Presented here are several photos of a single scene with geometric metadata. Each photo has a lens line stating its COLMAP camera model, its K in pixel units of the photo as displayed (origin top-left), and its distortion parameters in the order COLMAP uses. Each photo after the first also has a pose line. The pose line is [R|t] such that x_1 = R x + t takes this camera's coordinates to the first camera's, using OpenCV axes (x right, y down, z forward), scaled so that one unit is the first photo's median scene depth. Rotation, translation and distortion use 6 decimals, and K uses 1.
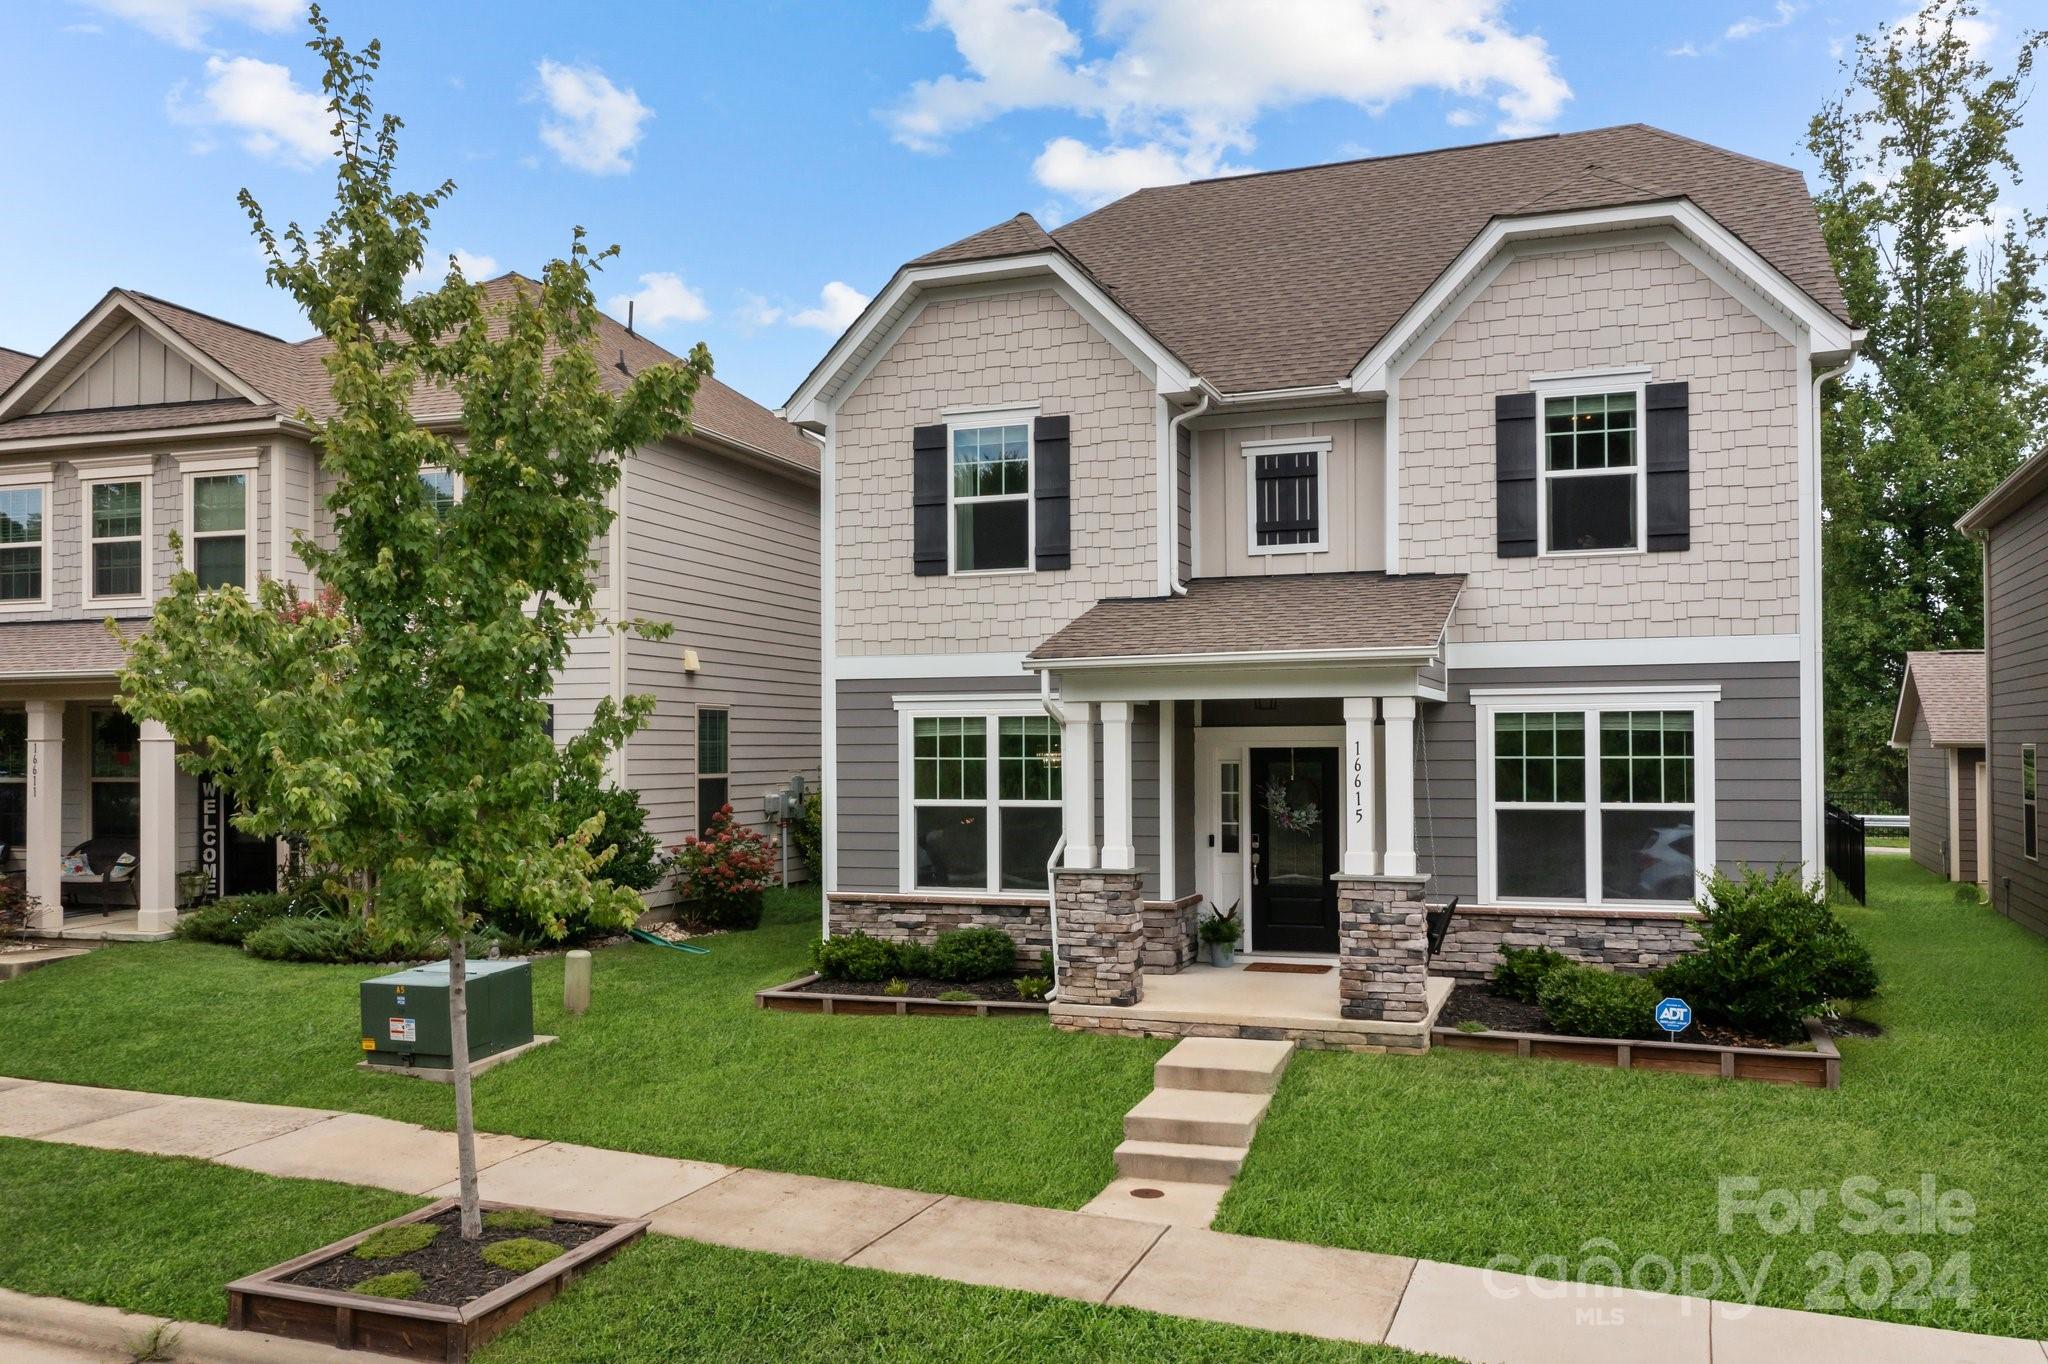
lens RADIAL K [[1653.2, 0, 1007.4], [0, 1653.2, 688.2], [0, 0, 1]] dist [0.003186, -0.005167]
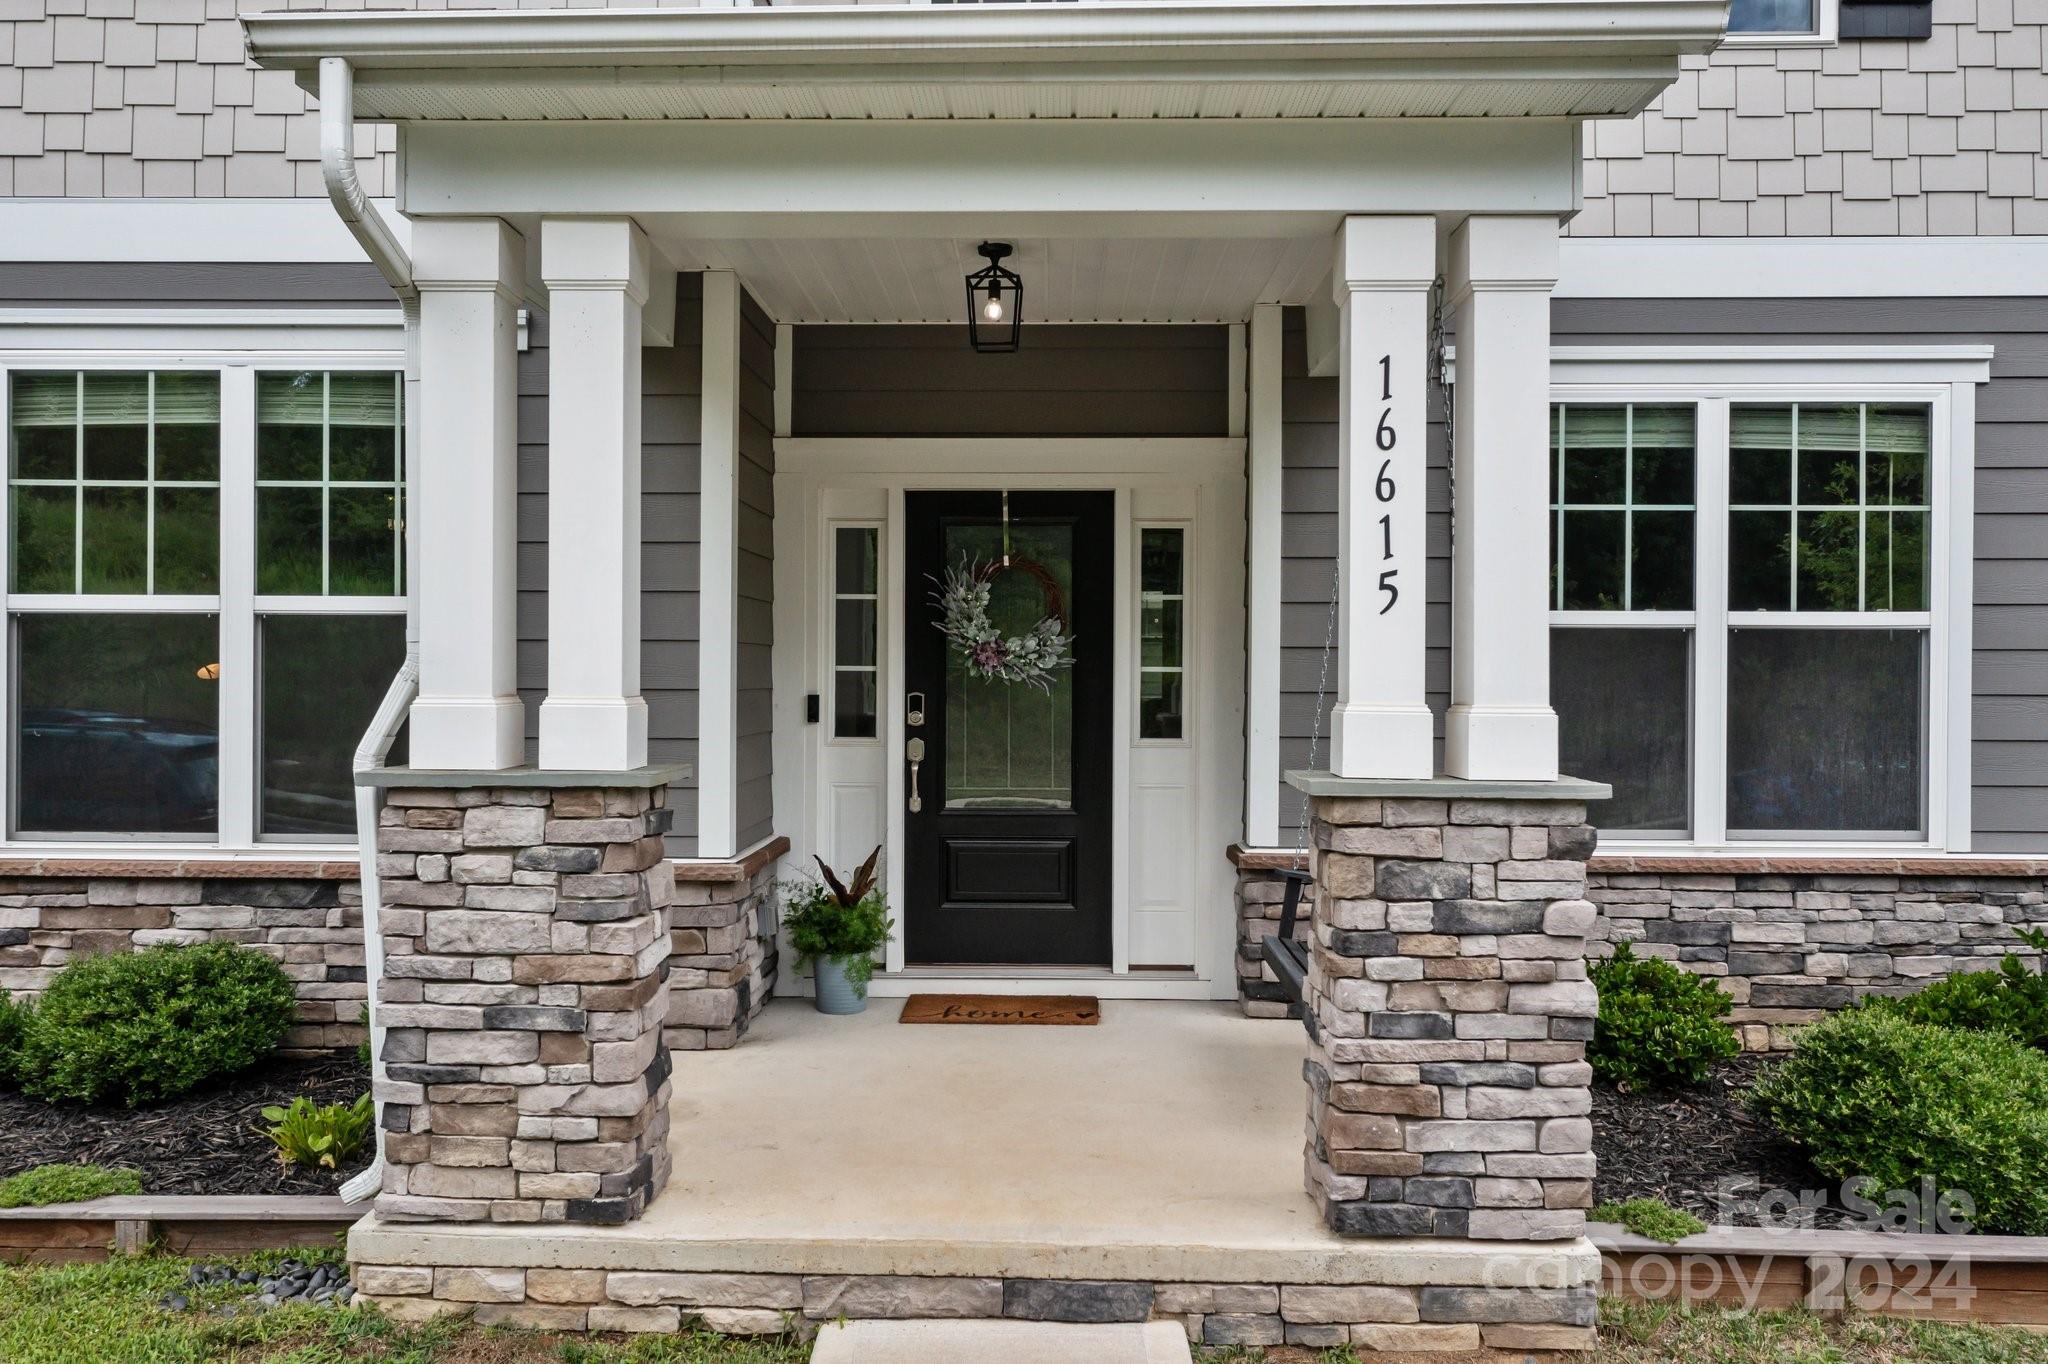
lens RADIAL K [[1653.2, 0, 1007.4], [0, 1653.2, 688.2], [0, 0, 1]] dist [0.003186, -0.005167]
pose [[0.945948, 0.006494, 0.324253, 0.037774], [-0.022040, 0.998775, 0.044294, 0.074456], [-0.323568, -0.049046, 0.944933, 0.648967]]
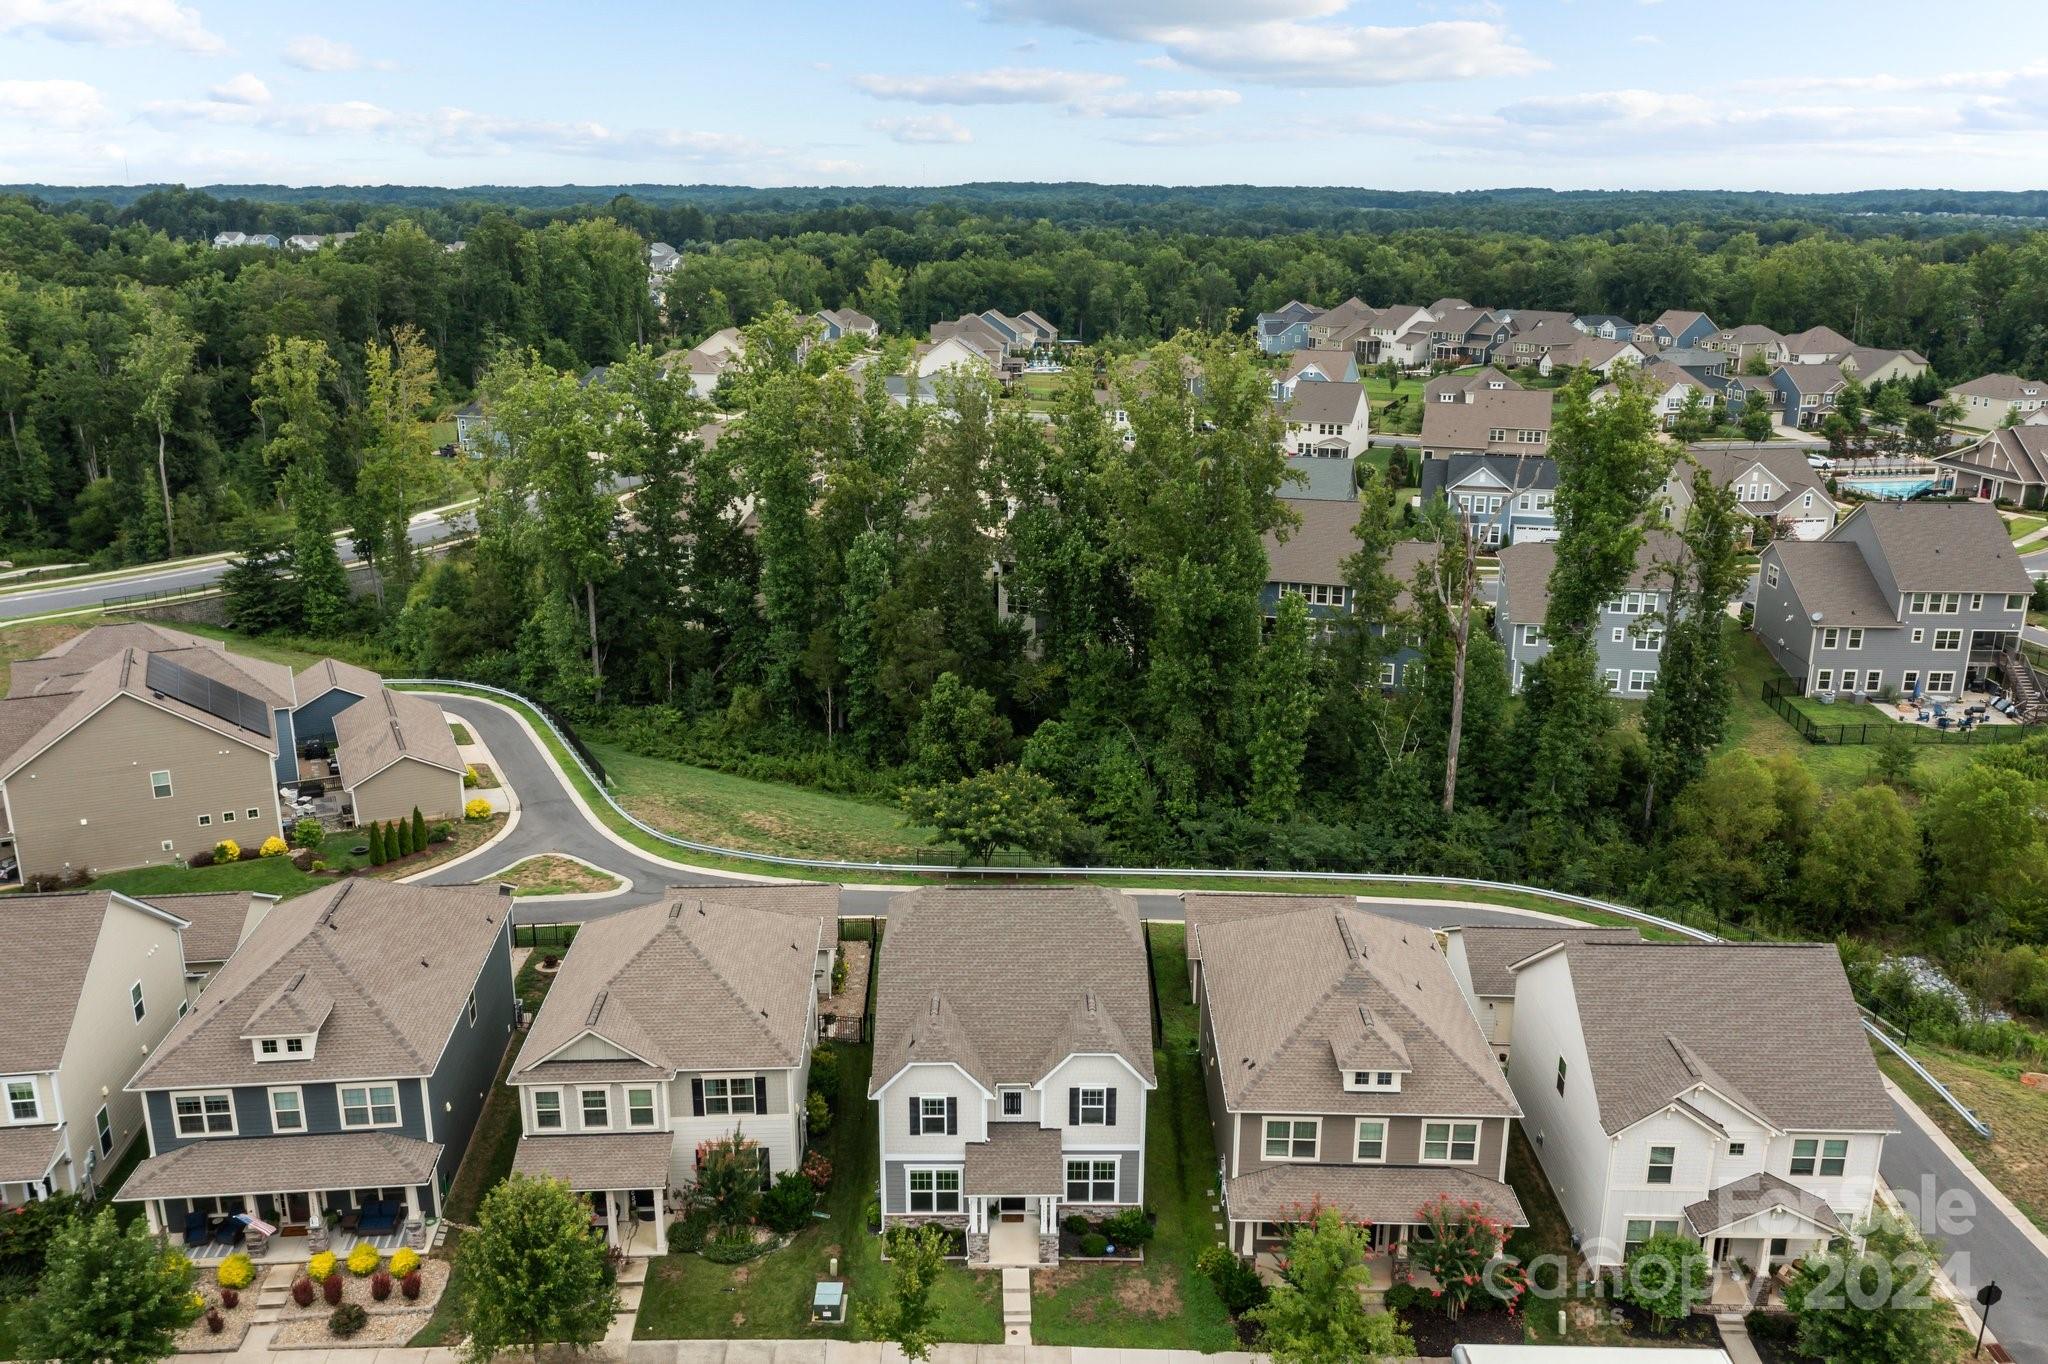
lens RADIAL K [[1653.2, 0, 1007.4], [0, 1653.2, 688.2], [0, 0, 1]] dist [0.003186, -0.005167]
pose [[0.938393, -0.097286, 0.331594, -1.032059], [-0.011064, 0.950605, 0.310207, -2.277684], [-0.345394, -0.294765, 0.890964, -2.110673]]
